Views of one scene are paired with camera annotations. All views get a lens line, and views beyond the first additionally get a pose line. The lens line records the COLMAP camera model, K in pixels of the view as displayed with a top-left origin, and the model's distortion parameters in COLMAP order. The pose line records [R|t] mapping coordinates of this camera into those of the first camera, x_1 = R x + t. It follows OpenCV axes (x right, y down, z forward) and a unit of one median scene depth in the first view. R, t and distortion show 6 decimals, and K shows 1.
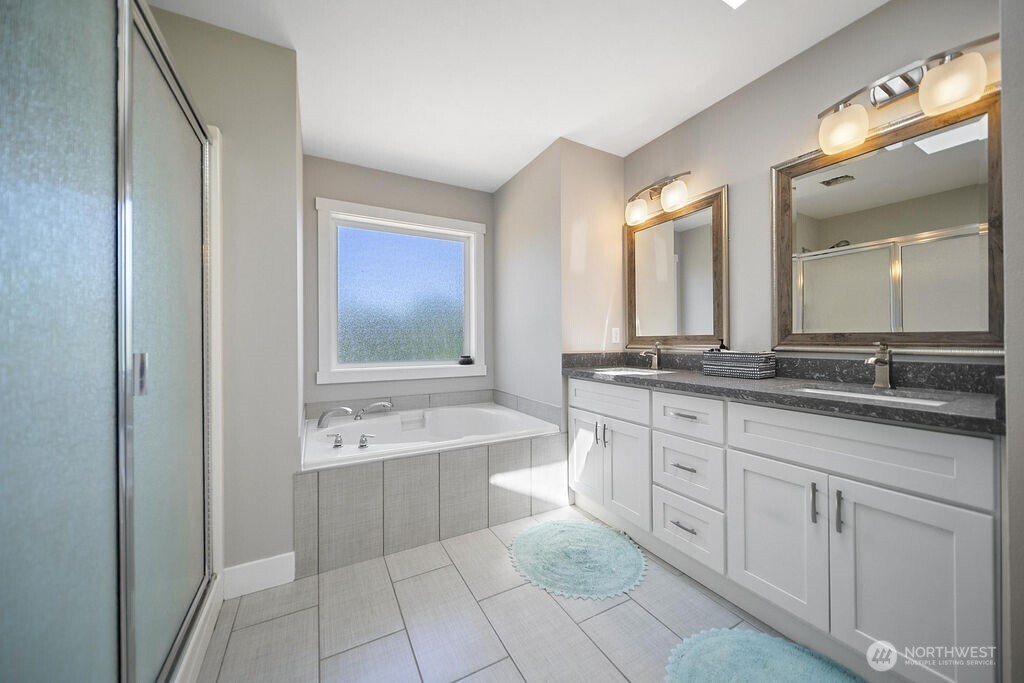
lens RADIAL K [[359.4, 0, 503.2], [0, 359.4, 340.0], [0, 0, 1]] dist [0.000353, -0.000337]
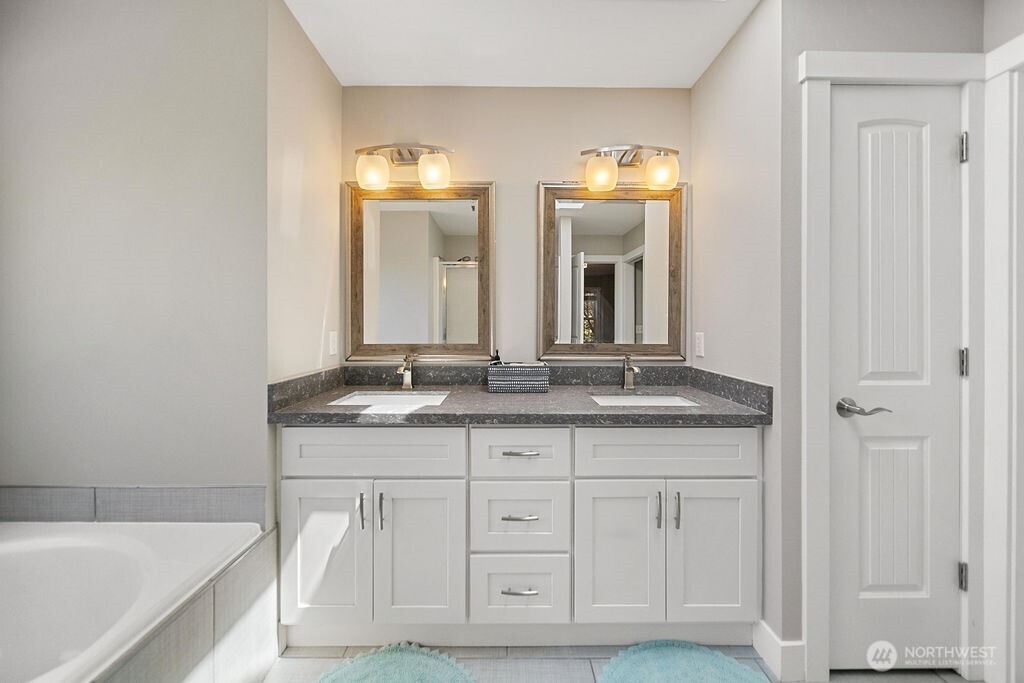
lens RADIAL K [[359.4, 0, 520.2], [0, 359.4, 327.5], [0, 0, 1]] dist [0.000353, -0.000337]
pose [[0.453813, -0.000467, 0.891097, -0.168657], [-0.000830, 0.999999, 0.000947, -0.056652], [-0.891096, -0.001169, 0.453813, 0.506907]]
